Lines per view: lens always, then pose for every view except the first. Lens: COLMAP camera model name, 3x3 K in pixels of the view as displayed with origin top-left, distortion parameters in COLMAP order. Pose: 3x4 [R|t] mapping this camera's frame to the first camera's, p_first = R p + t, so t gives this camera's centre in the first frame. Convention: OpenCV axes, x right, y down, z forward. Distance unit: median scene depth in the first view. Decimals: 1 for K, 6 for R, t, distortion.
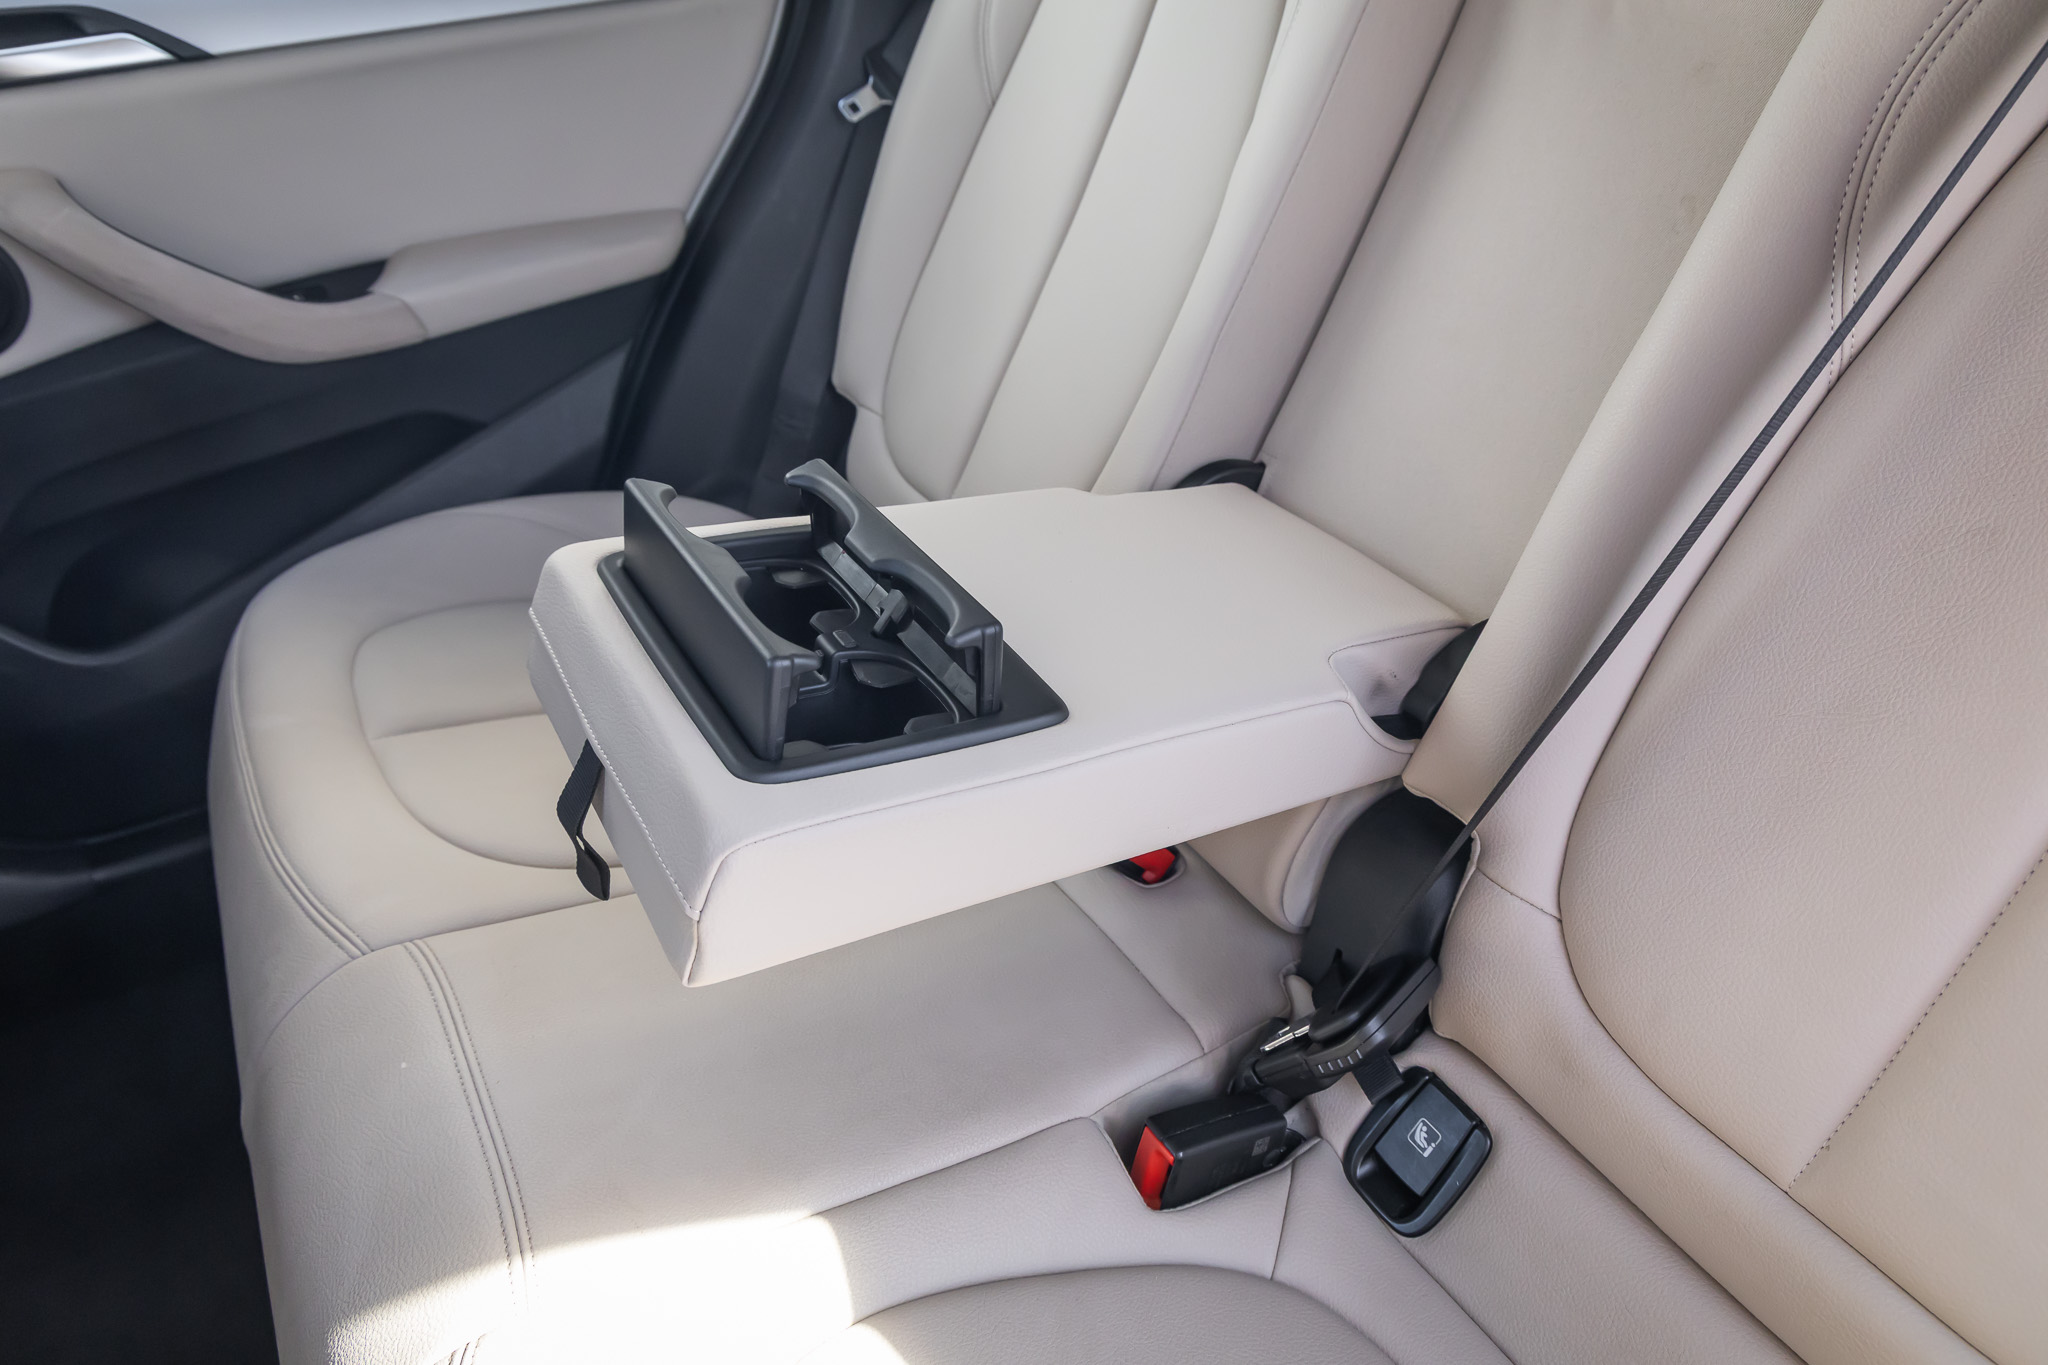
lens RADIAL K [[1472.8, 0, 1023.9], [0, 1472.8, 695.7], [0, 0, 1]] dist [0.026442, -0.008928]
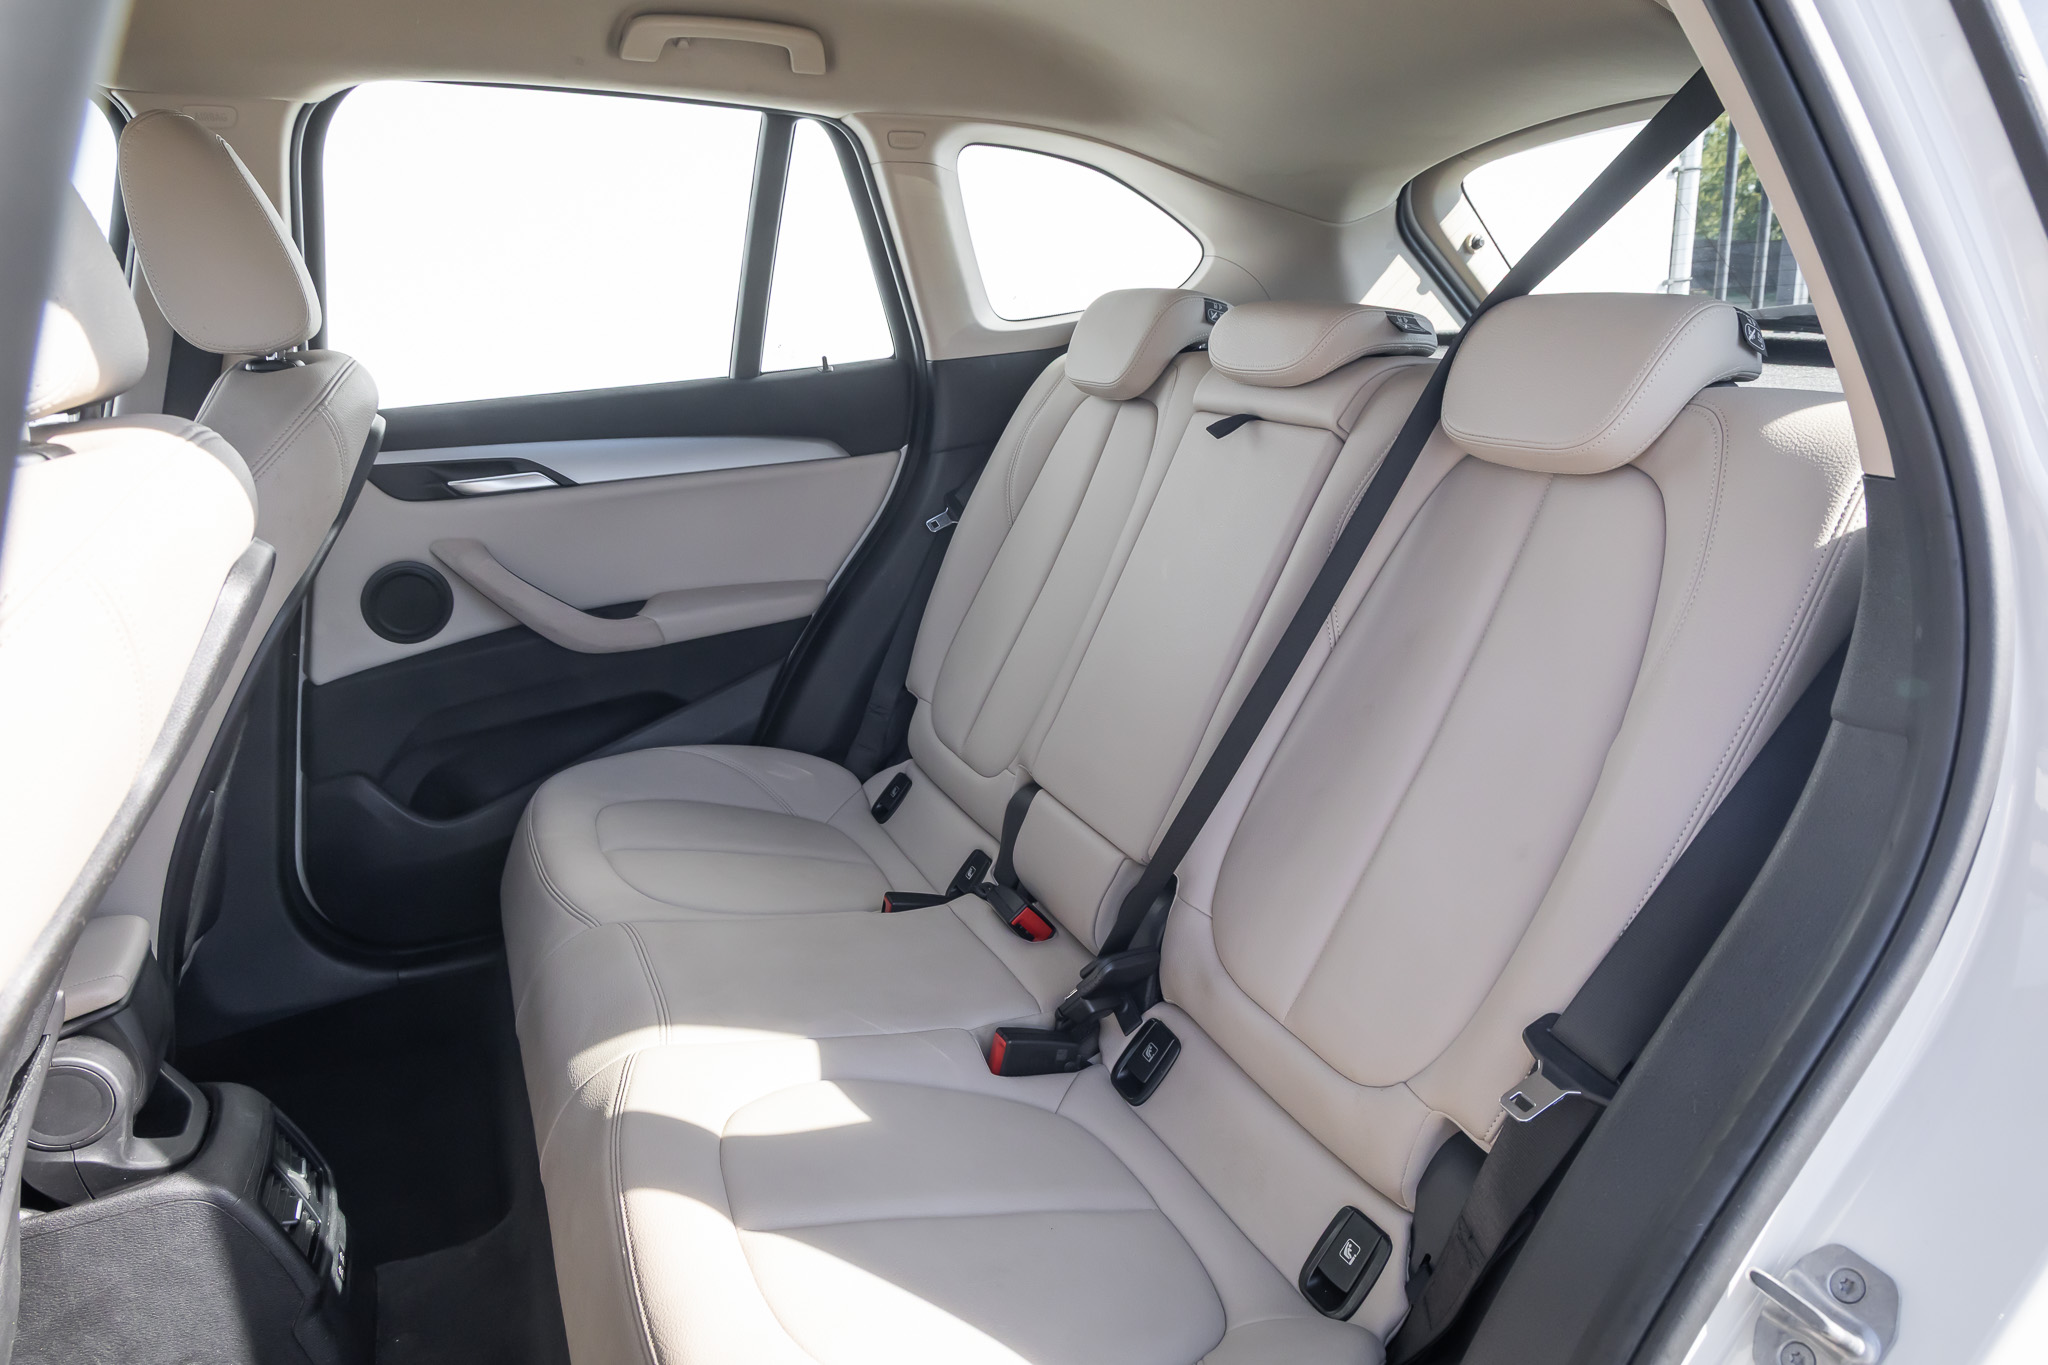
lens RADIAL K [[1472.8, 0, 1027.4], [0, 1472.8, 675.5], [0, 0, 1]] dist [0.026442, -0.008928]
pose [[0.993377, 0.046050, -0.105270, 0.199980], [-0.074767, 0.954743, -0.287883, 0.268995], [0.087249, 0.293847, 0.951862, -0.595816]]
